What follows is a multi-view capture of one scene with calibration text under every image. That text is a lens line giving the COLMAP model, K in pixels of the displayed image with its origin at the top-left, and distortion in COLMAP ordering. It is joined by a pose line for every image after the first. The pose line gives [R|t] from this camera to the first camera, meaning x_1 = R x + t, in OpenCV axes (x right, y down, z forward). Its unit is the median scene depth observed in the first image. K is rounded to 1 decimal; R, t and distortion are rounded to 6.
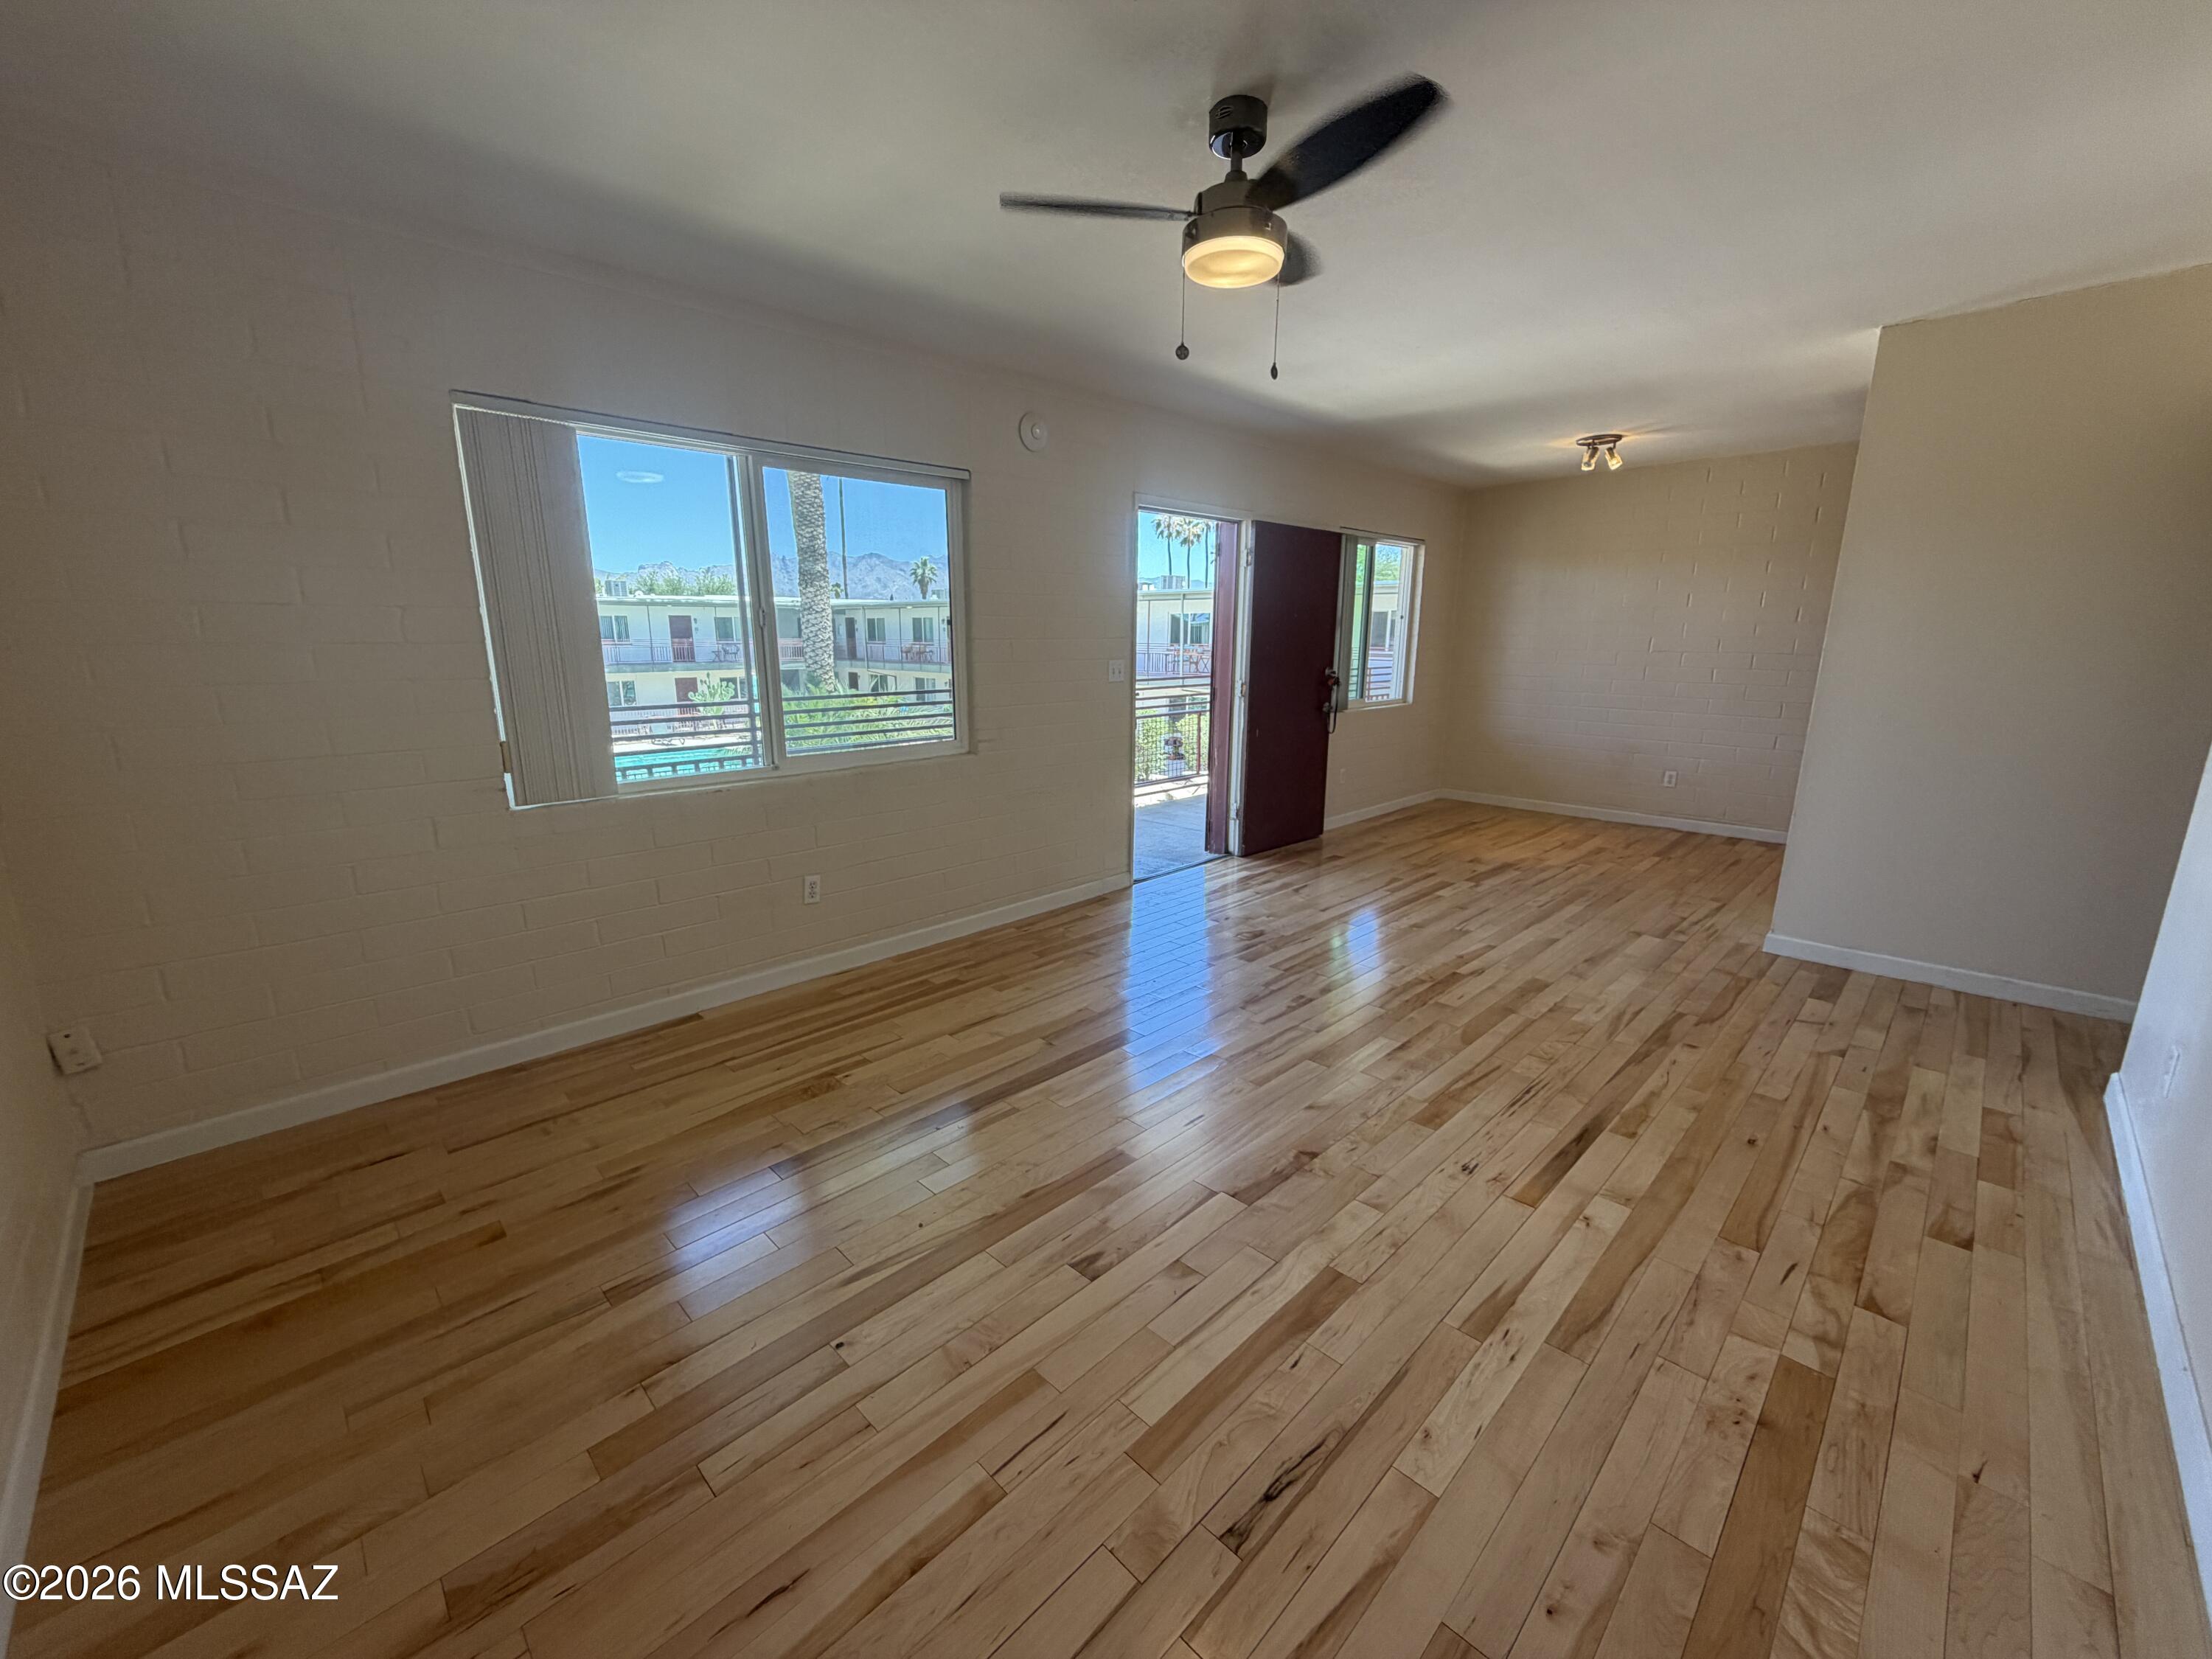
lens RADIAL K [[883.4, 0, 1099.3], [0, 883.4, 832.7], [0, 0, 1]] dist [0.001454, -0.000198]
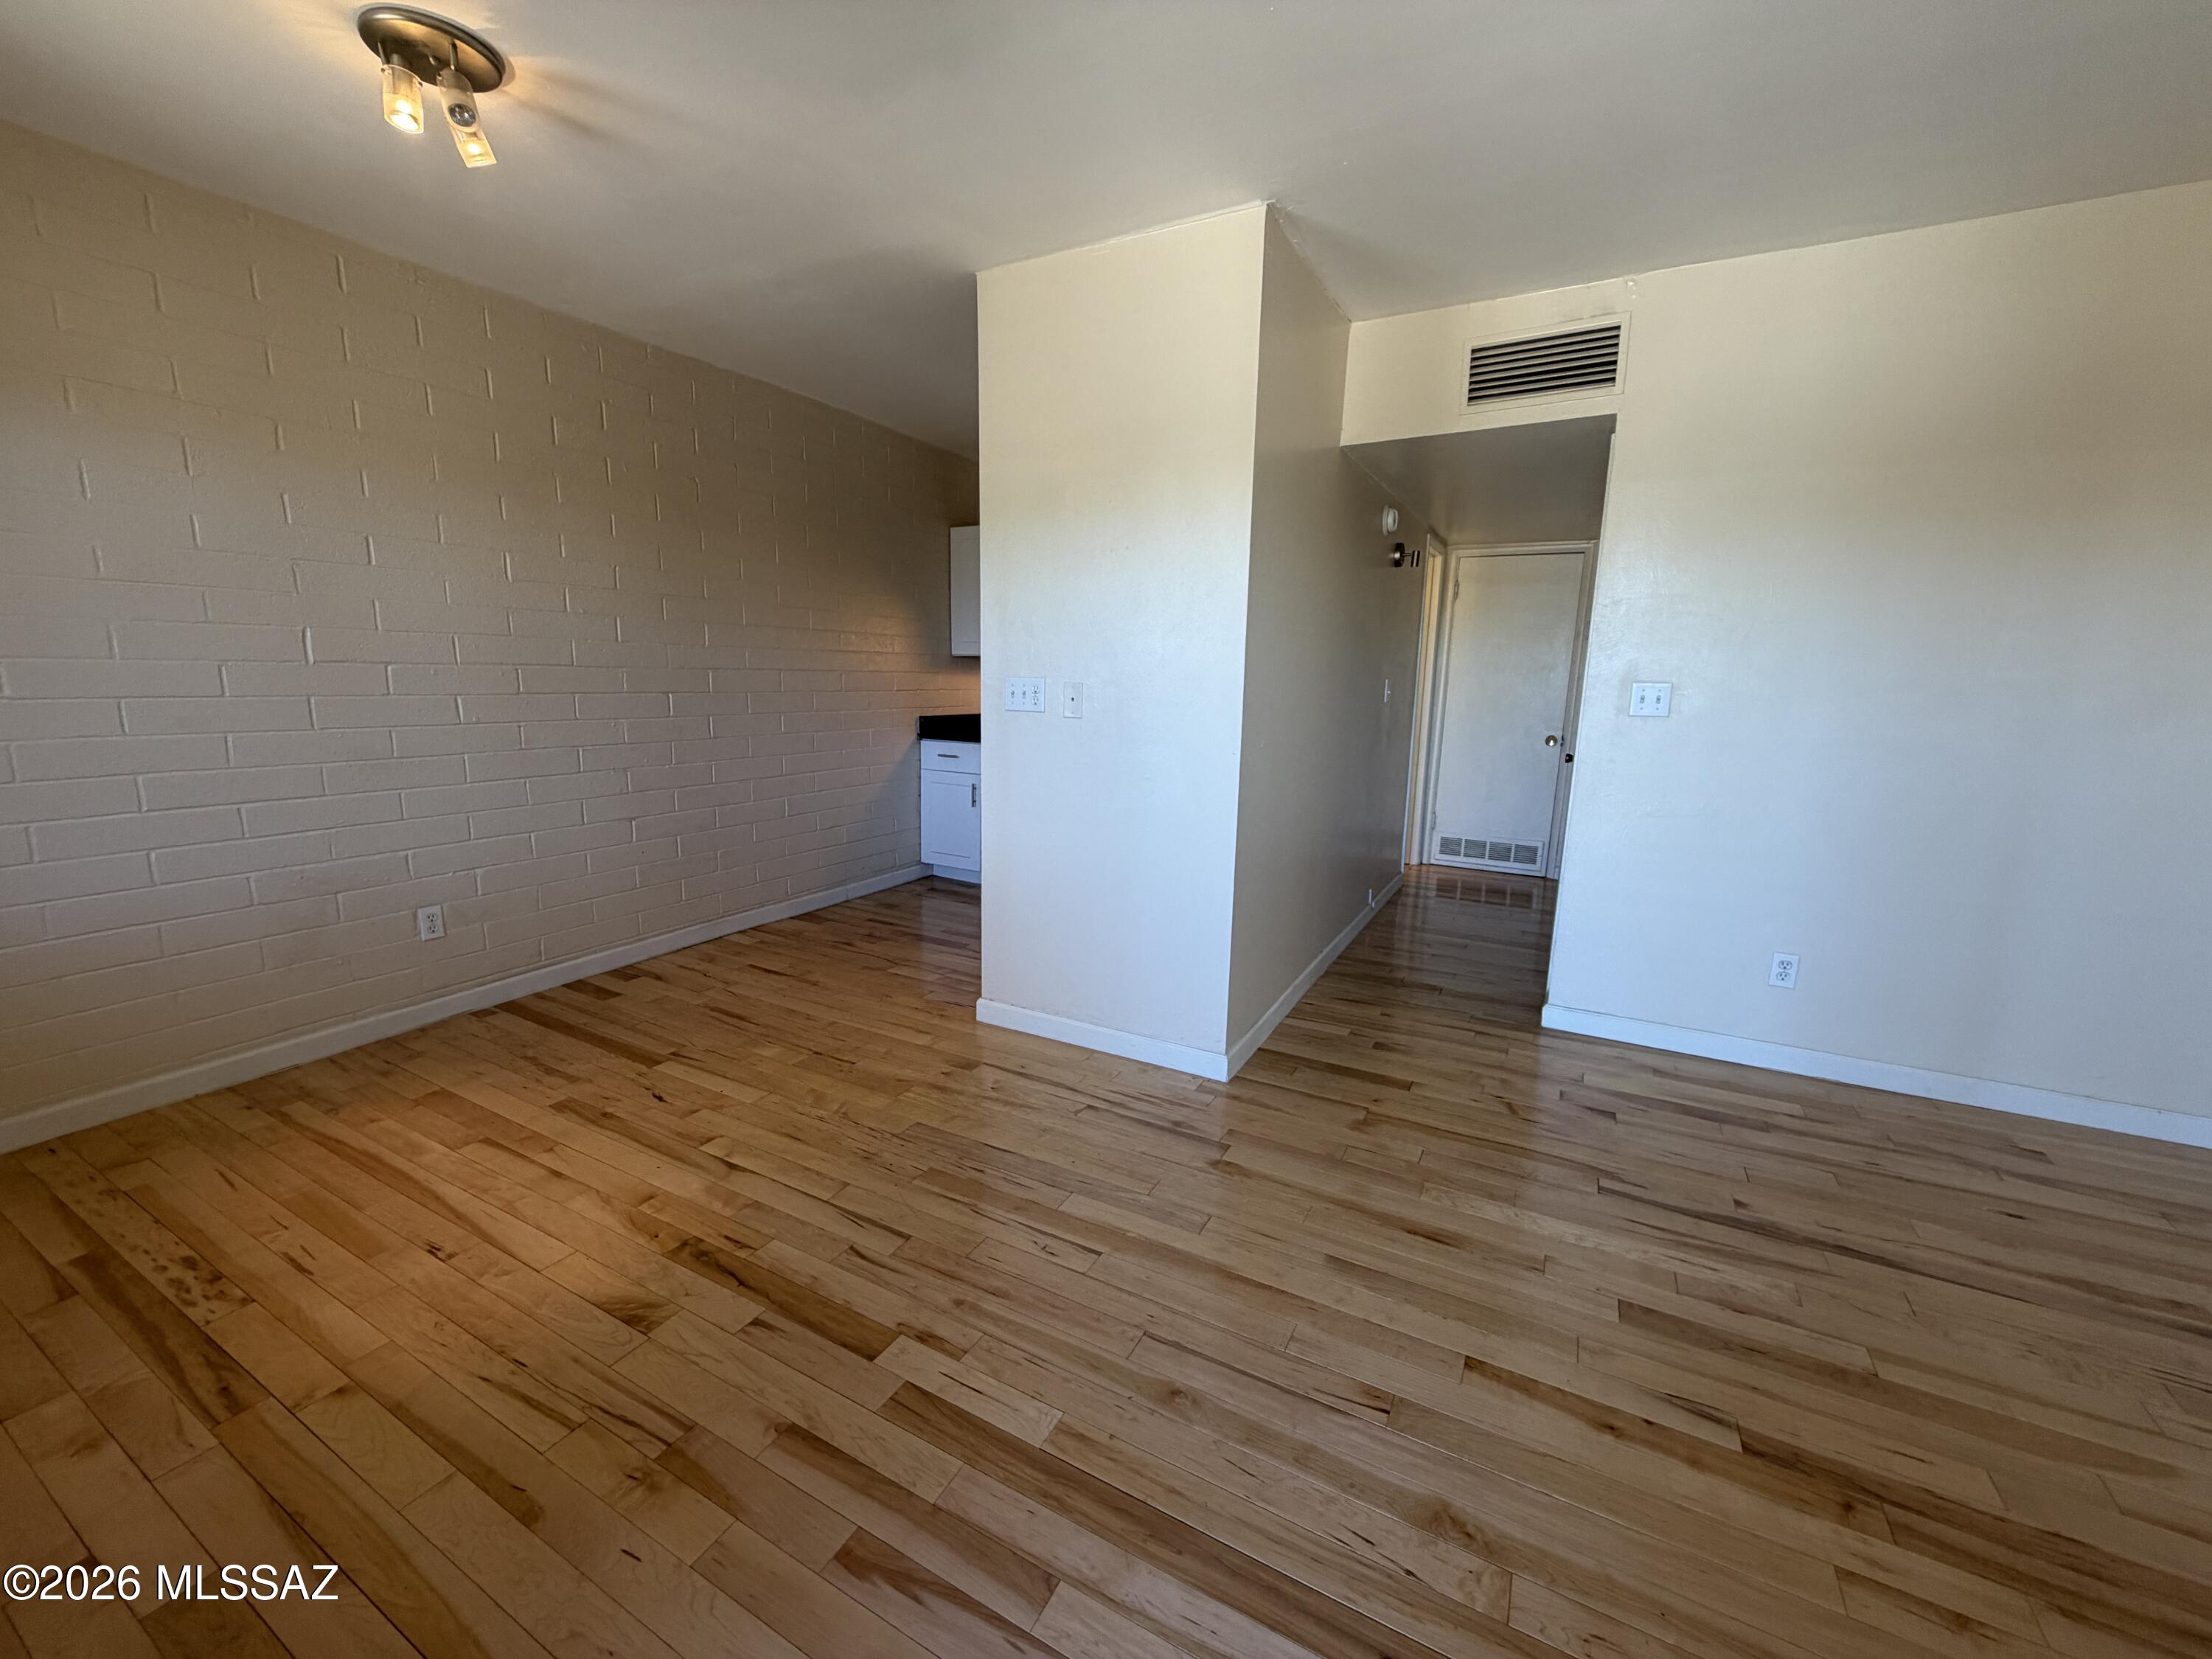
lens RADIAL K [[883.4, 0, 1099.9], [0, 883.4, 829.9], [0, 0, 1]] dist [0.001454, -0.000198]
pose [[-0.290679, -0.181150, 0.939516, 0.165174], [0.190915, 0.951189, 0.242468, -0.279241], [-0.937581, 0.249848, -0.241906, 1.350532]]
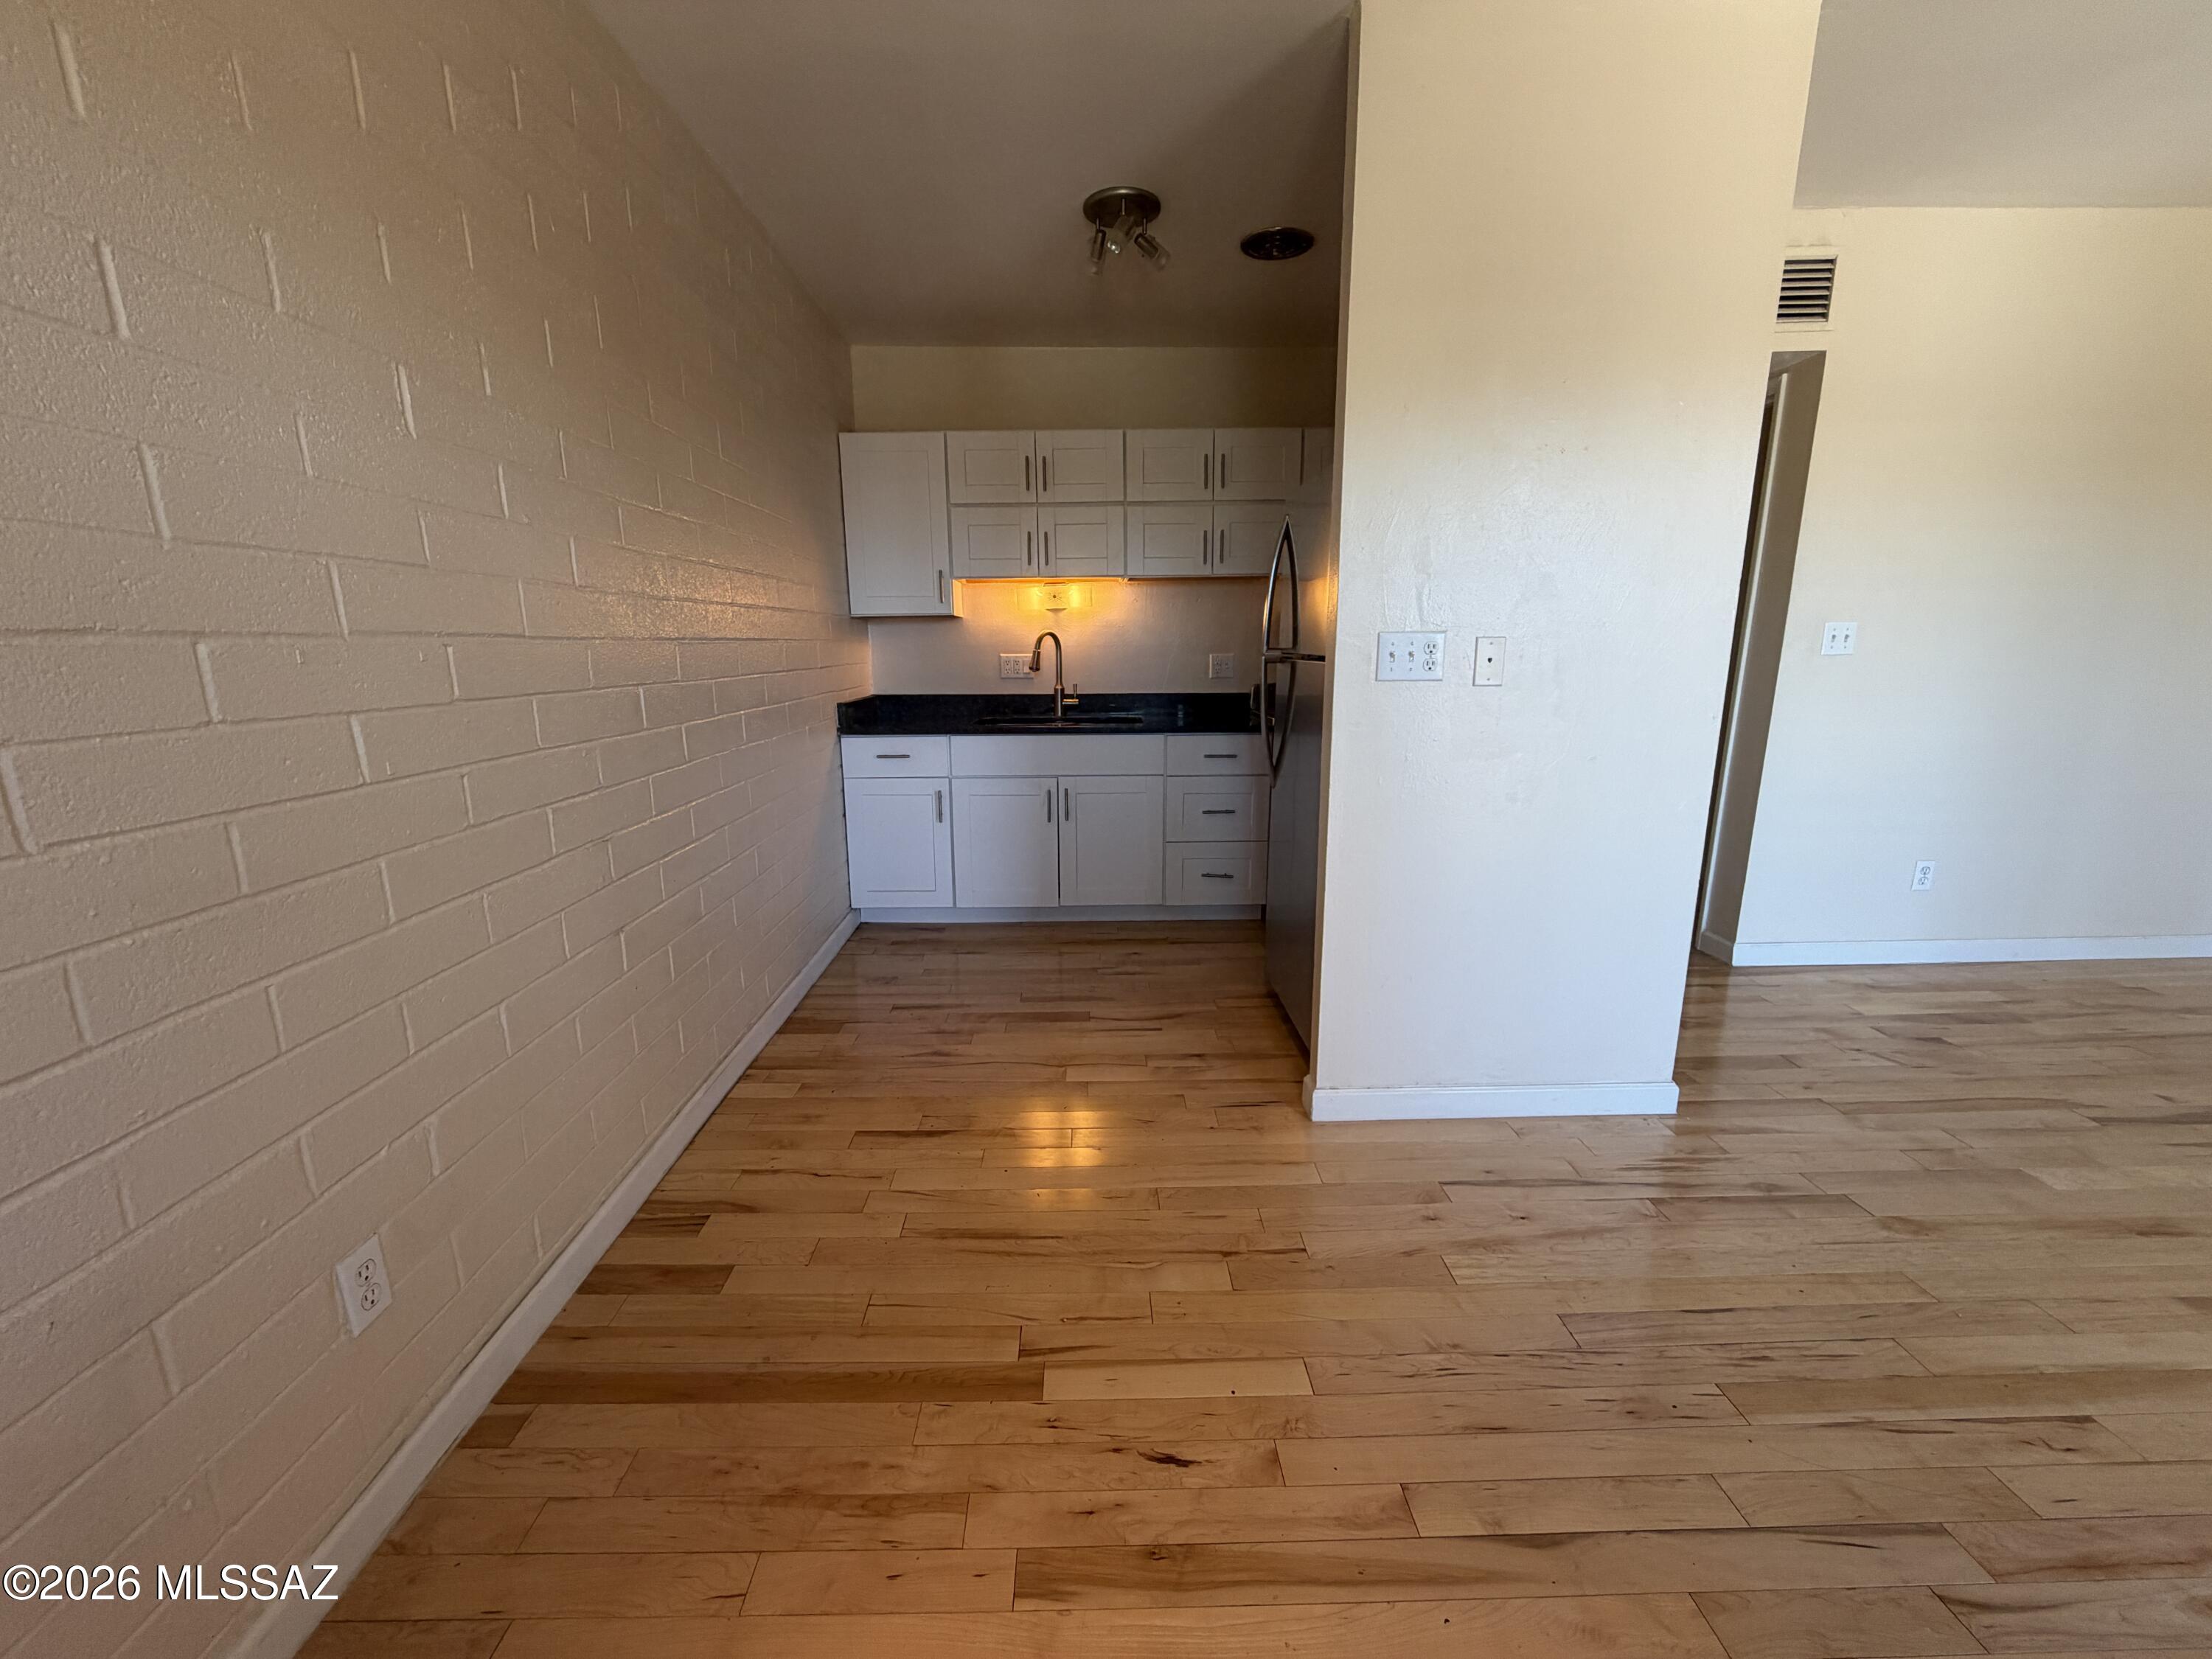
lens RADIAL K [[883.4, 0, 1100.6], [0, 883.4, 828.5], [0, 0, 1]] dist [0.001454, -0.000198]
pose [[-0.727089, -0.142556, 0.671580, 0.733692], [0.157096, 0.917705, 0.364881, -0.353824], [-0.668328, 0.370803, -0.644859, 1.742057]]
